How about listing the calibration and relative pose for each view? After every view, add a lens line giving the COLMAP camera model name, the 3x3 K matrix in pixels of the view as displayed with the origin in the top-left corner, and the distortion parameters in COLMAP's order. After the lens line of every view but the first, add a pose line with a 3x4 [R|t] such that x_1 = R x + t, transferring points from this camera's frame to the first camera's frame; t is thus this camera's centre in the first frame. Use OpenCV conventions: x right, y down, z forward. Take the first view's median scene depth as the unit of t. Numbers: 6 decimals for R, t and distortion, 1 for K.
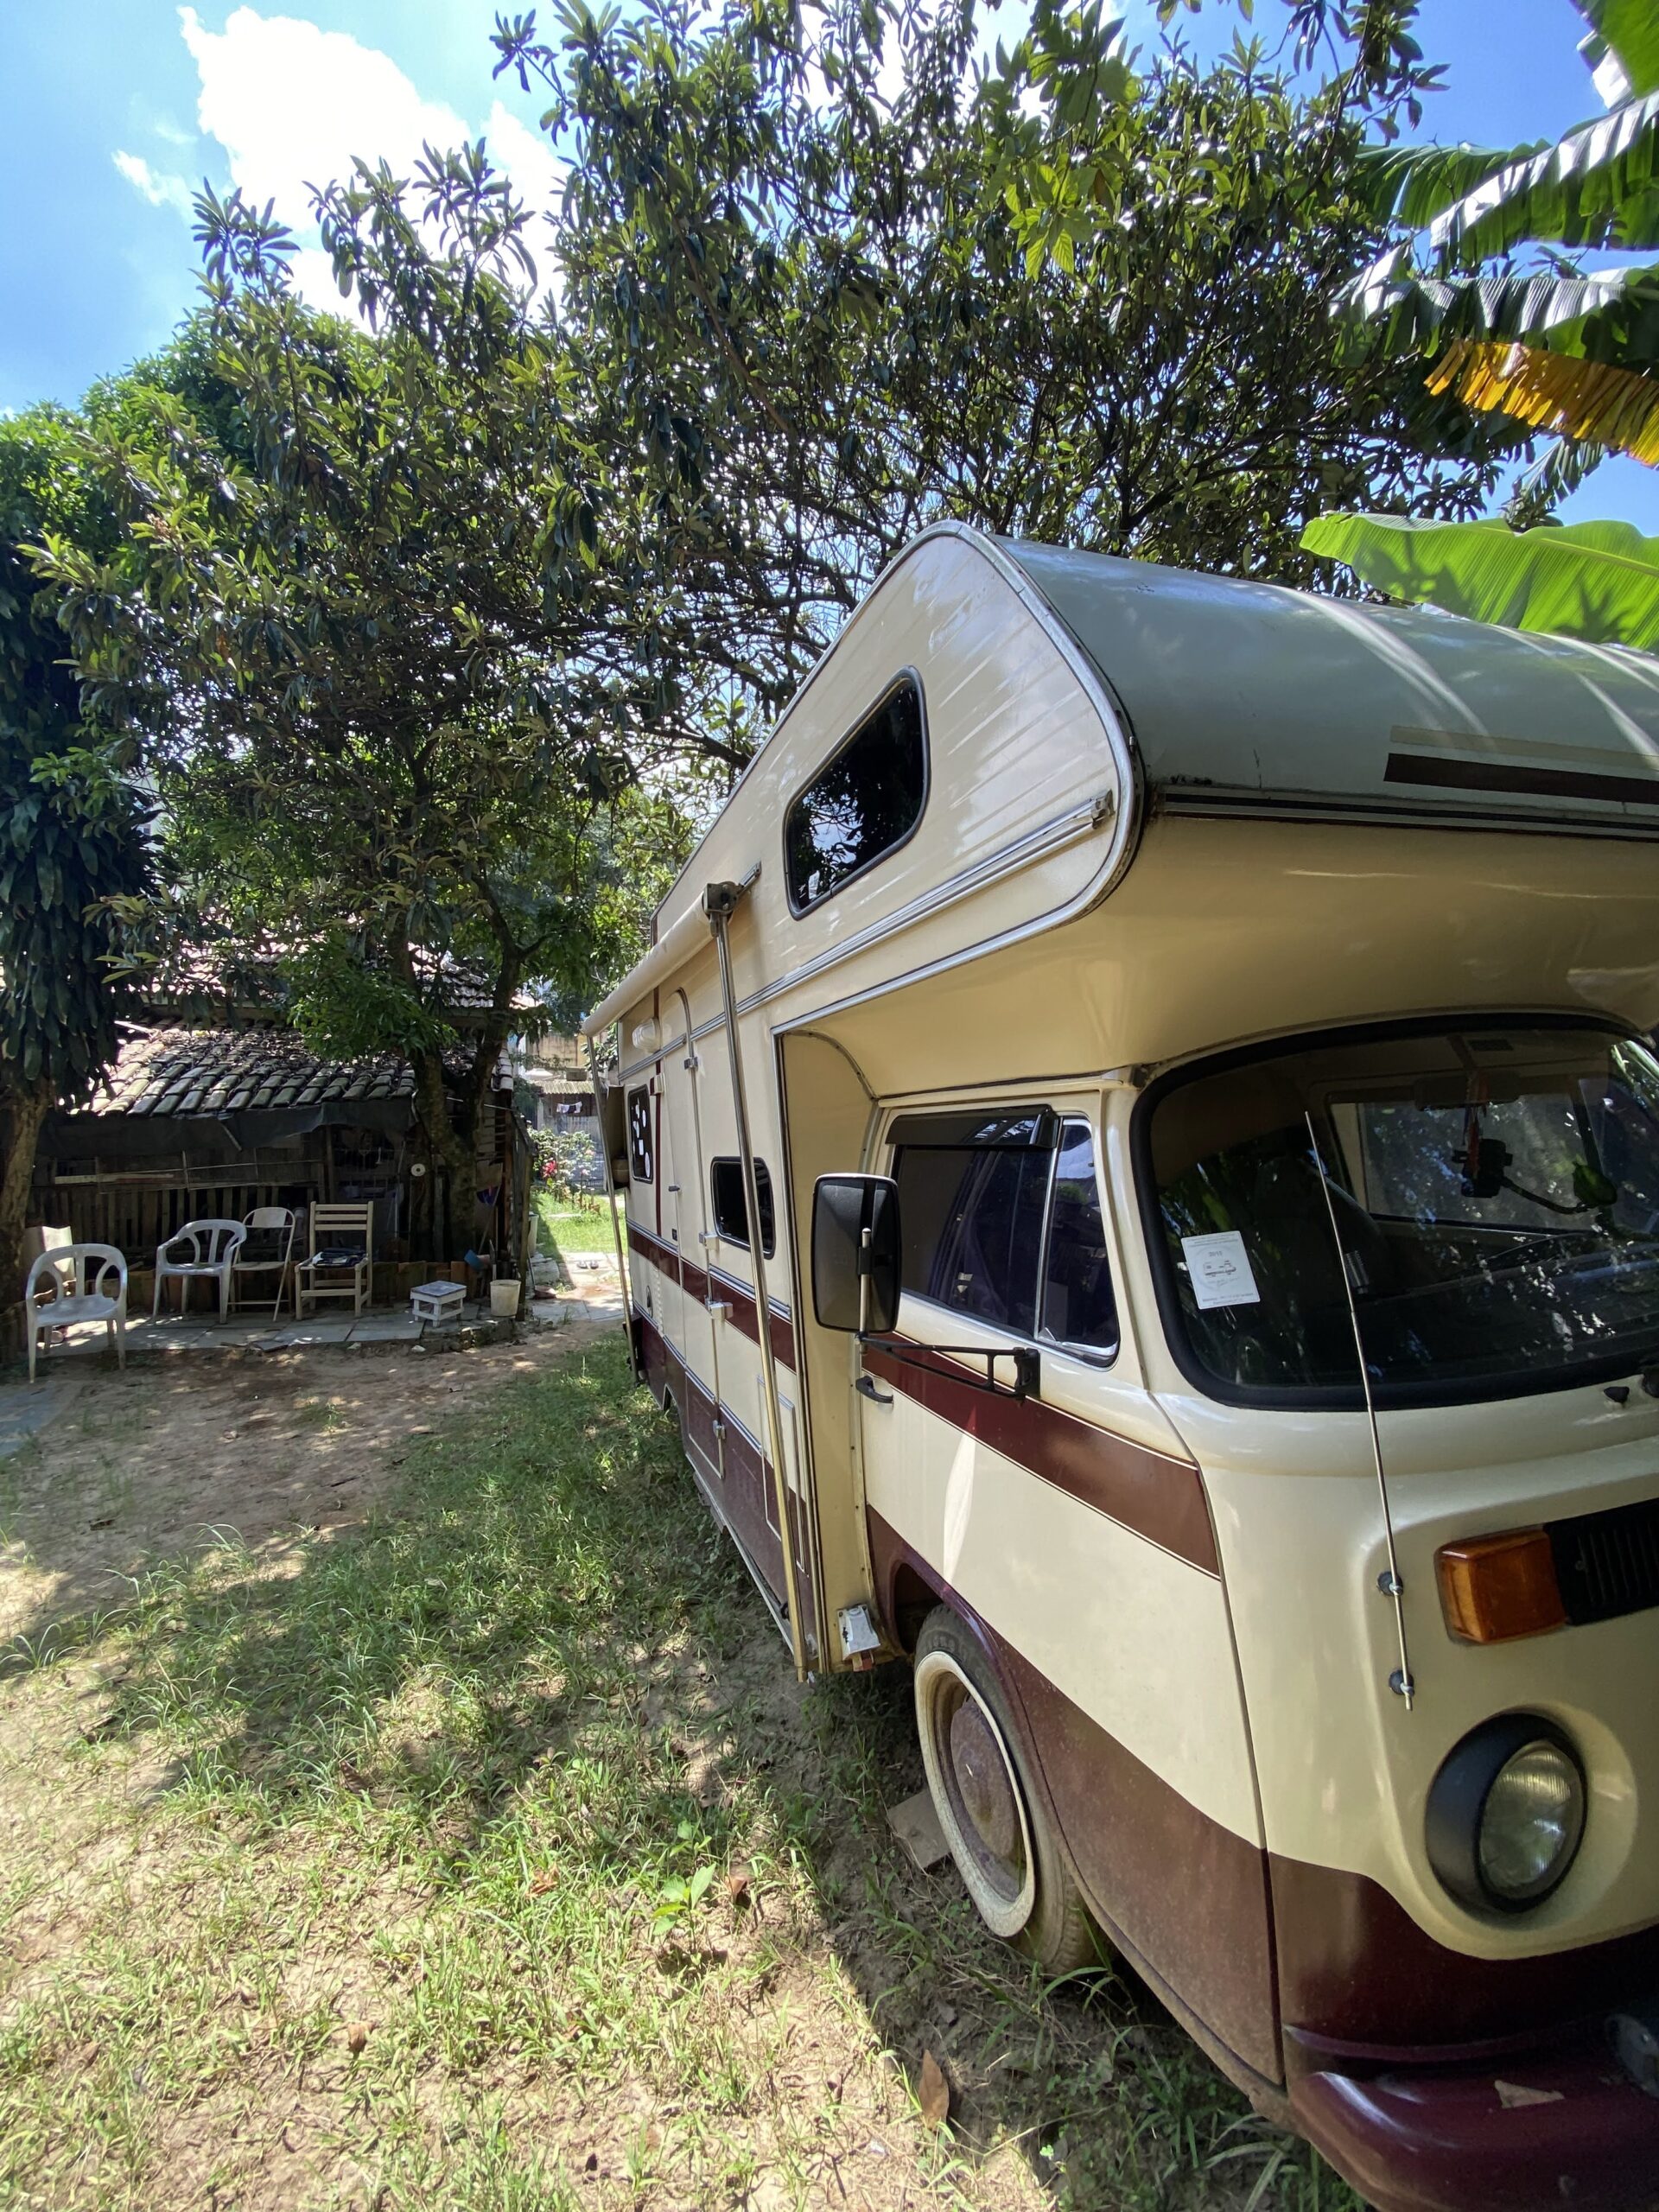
lens RADIAL K [[891.6, 0, 827.7], [0, 891.6, 1099.8], [0, 0, 1]] dist [0.028704, -0.024473]
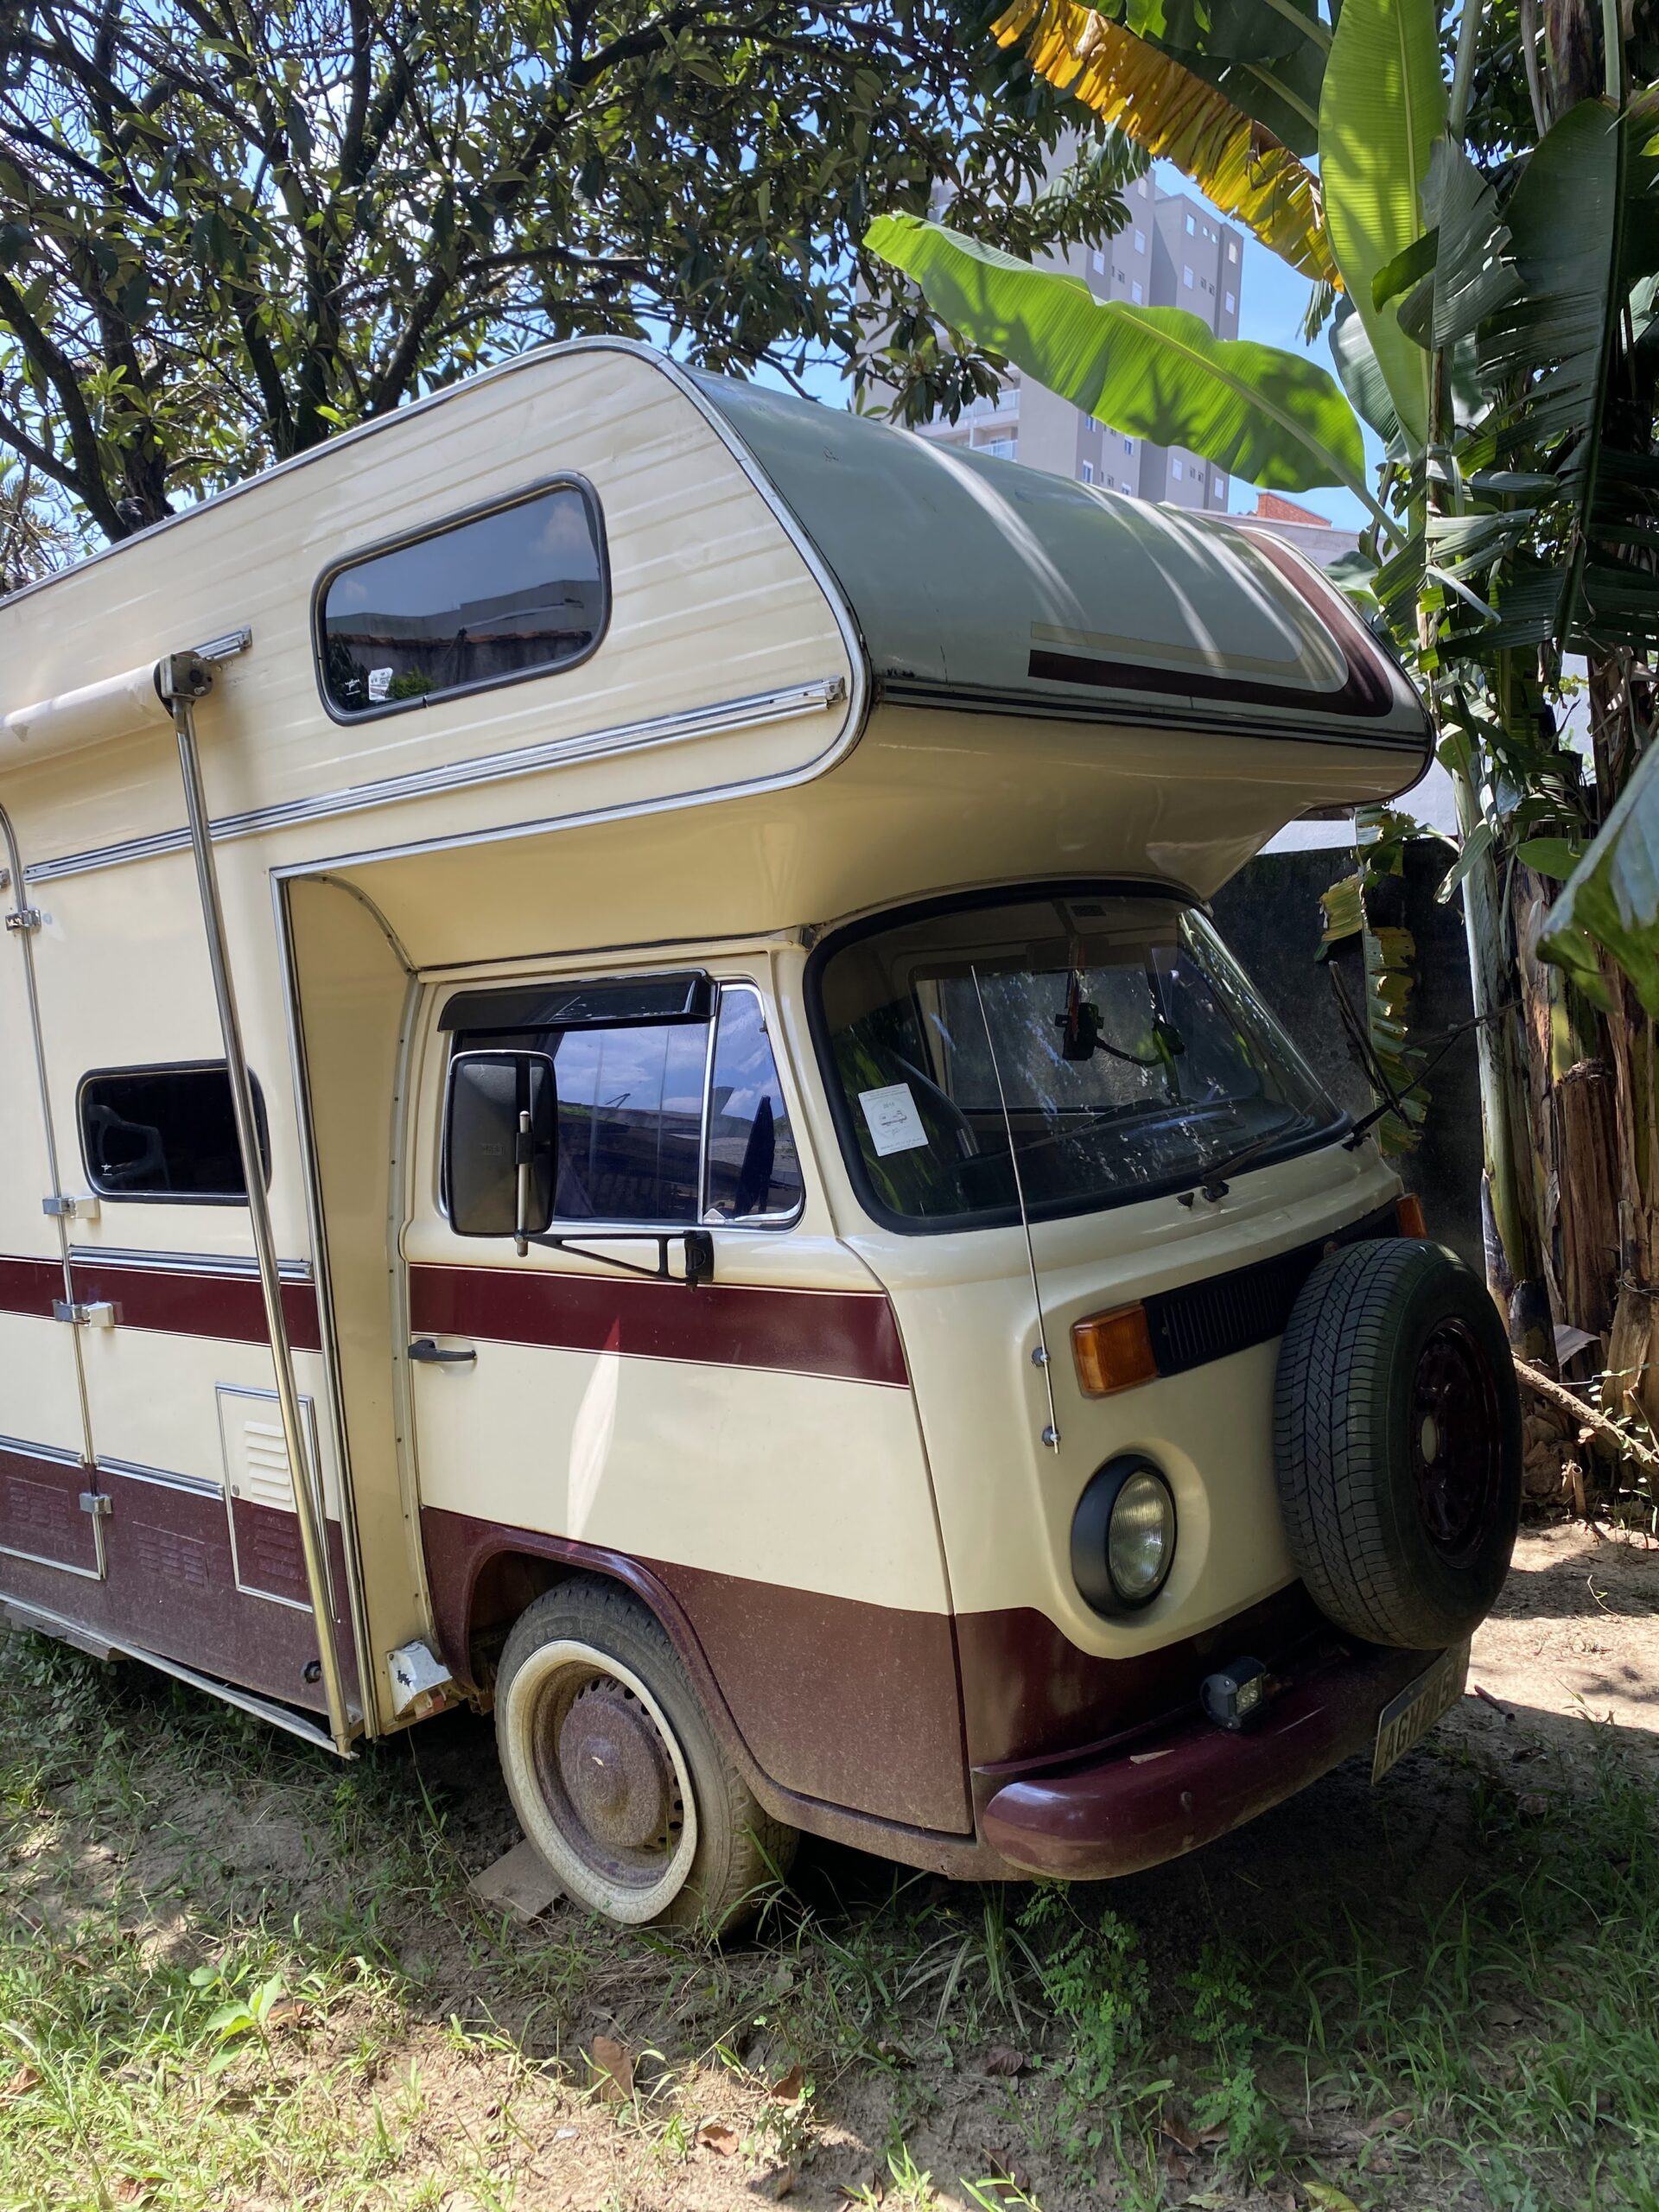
lens RADIAL K [[1835.3, 0, 763.2], [0, 1835.3, 1068.0], [0, 0, 1]] dist [0.124311, -0.205015]
pose [[0.877092, -0.021891, 0.479824, -0.602924], [0.009265, 0.999546, 0.028666, 0.053961], [-0.480233, -0.020697, 0.876897, -0.673663]]
